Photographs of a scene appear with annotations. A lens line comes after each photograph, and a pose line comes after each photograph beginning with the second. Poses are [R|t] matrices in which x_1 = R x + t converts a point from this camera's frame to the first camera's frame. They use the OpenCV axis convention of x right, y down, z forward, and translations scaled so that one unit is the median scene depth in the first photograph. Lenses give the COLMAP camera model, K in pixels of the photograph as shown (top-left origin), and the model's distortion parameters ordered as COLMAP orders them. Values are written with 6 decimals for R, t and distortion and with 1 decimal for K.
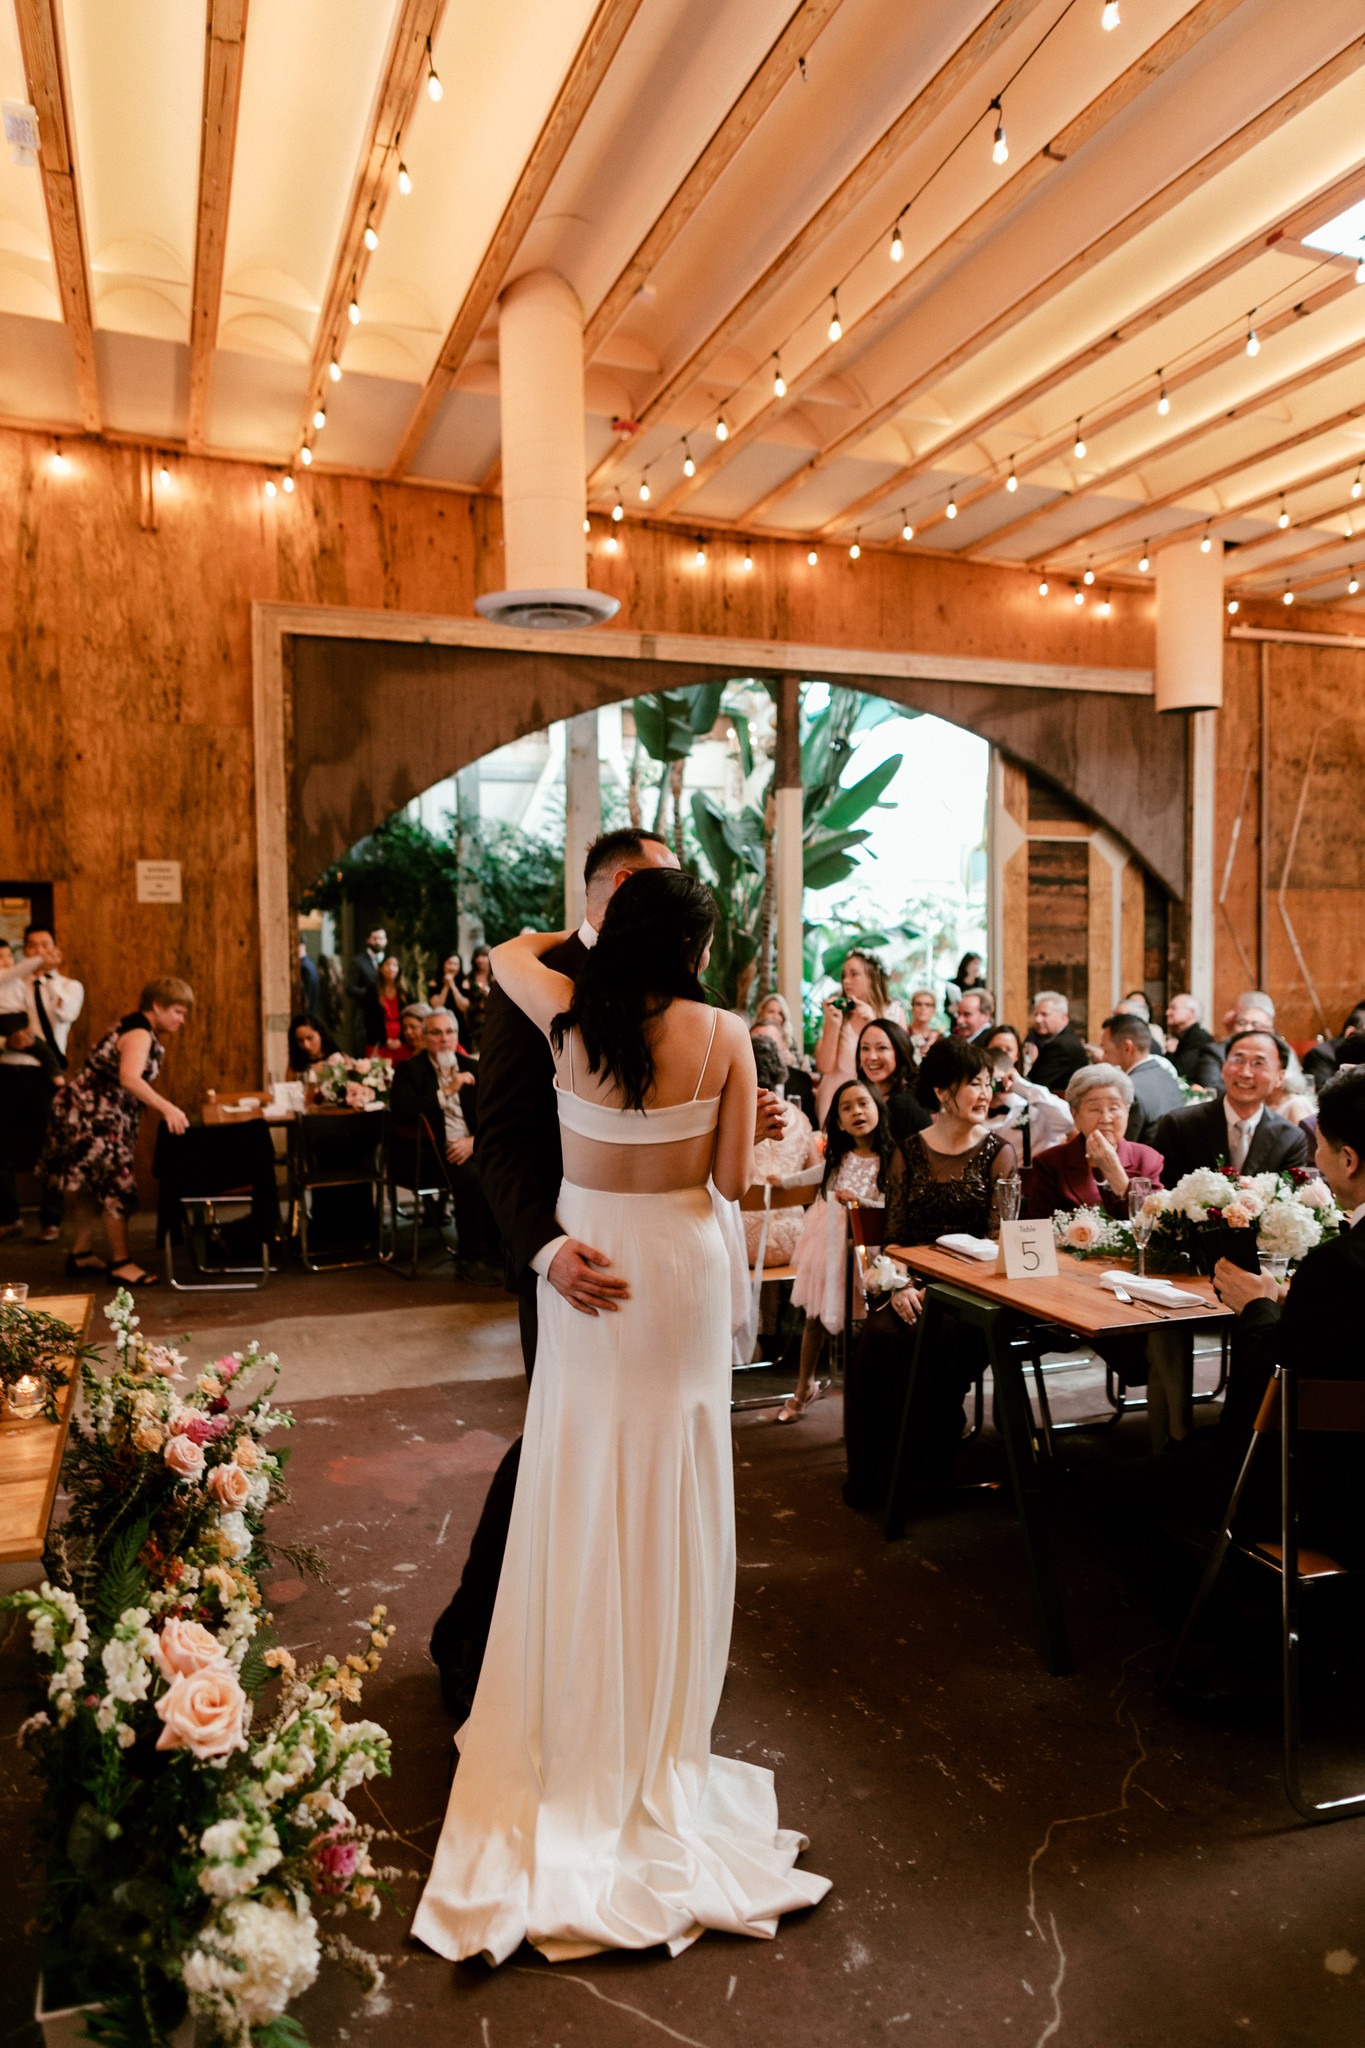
lens RADIAL K [[1356.3, 0, 682.5], [0, 1356.3, 1024.0], [0, 0, 1]] dist [0.003748, 0.003336]
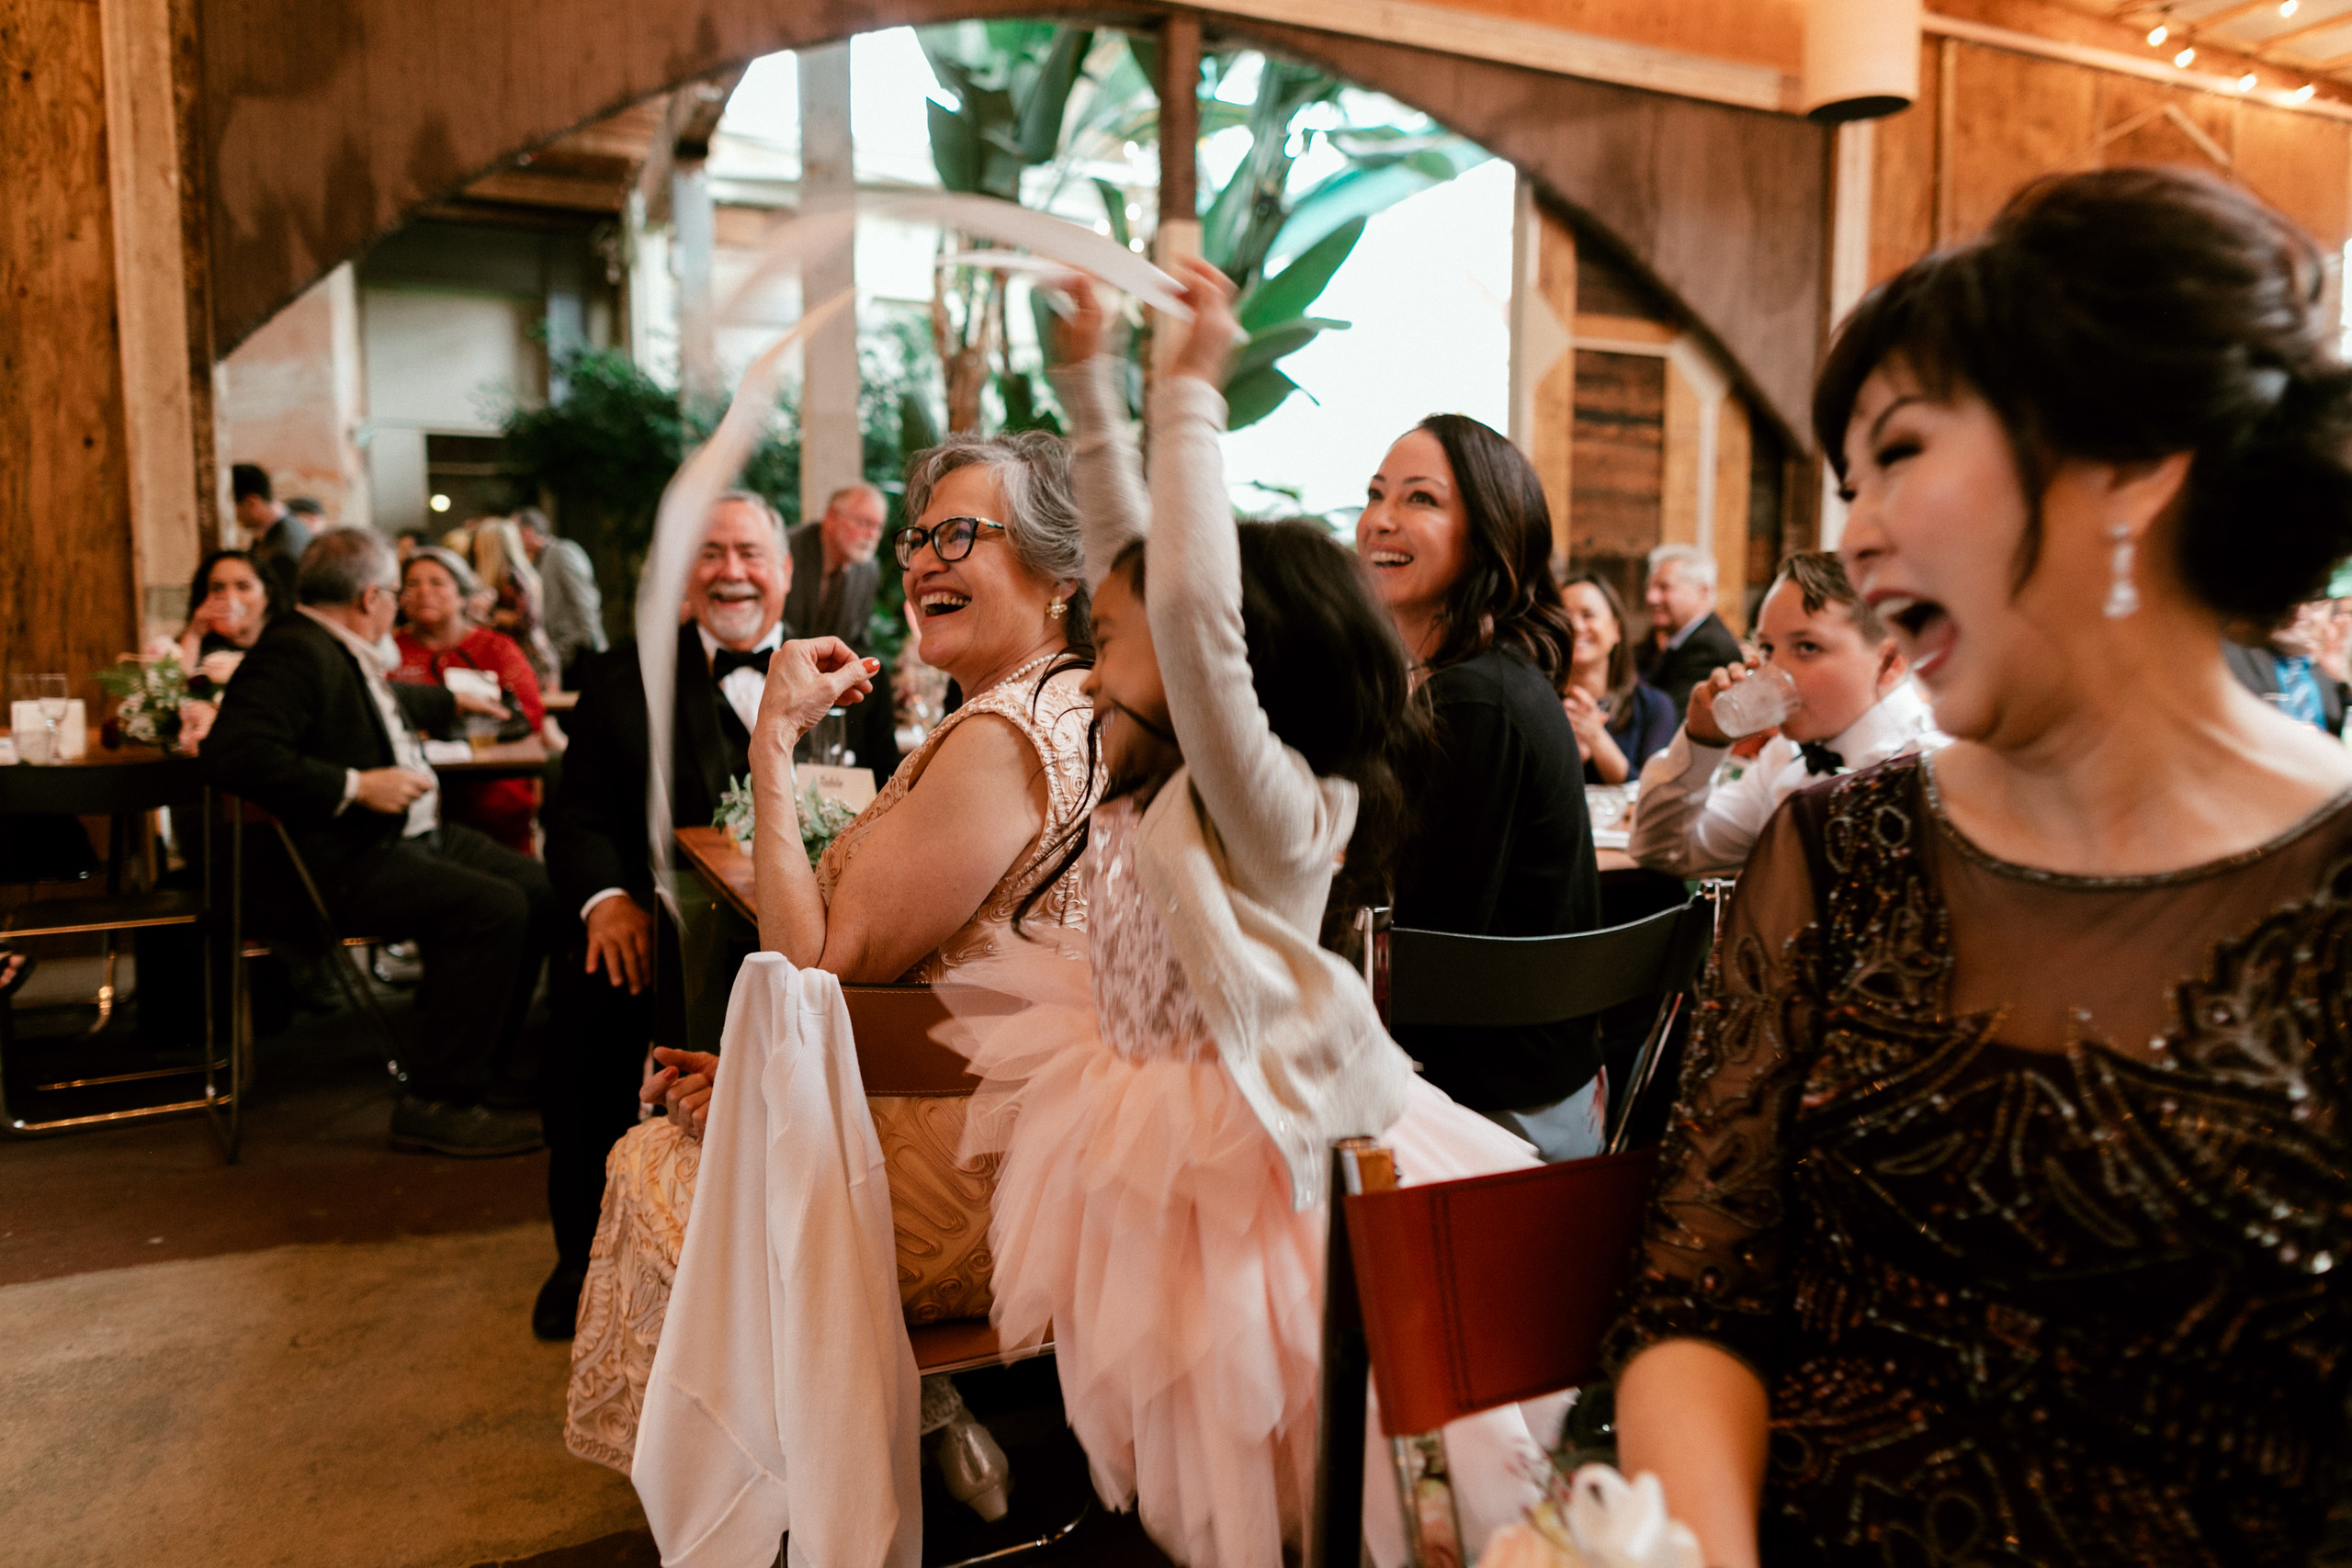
lens RADIAL K [[1557.5, 0, 1176.0], [0, 1557.5, 784.0], [0, 0, 1]] dist [0.003748, 0.003336]
pose [[0.997924, 0.006625, 0.064062, 0.034201], [-0.009681, 0.998823, 0.047519, 0.028885], [-0.063671, -0.048041, 0.996814, 0.309069]]
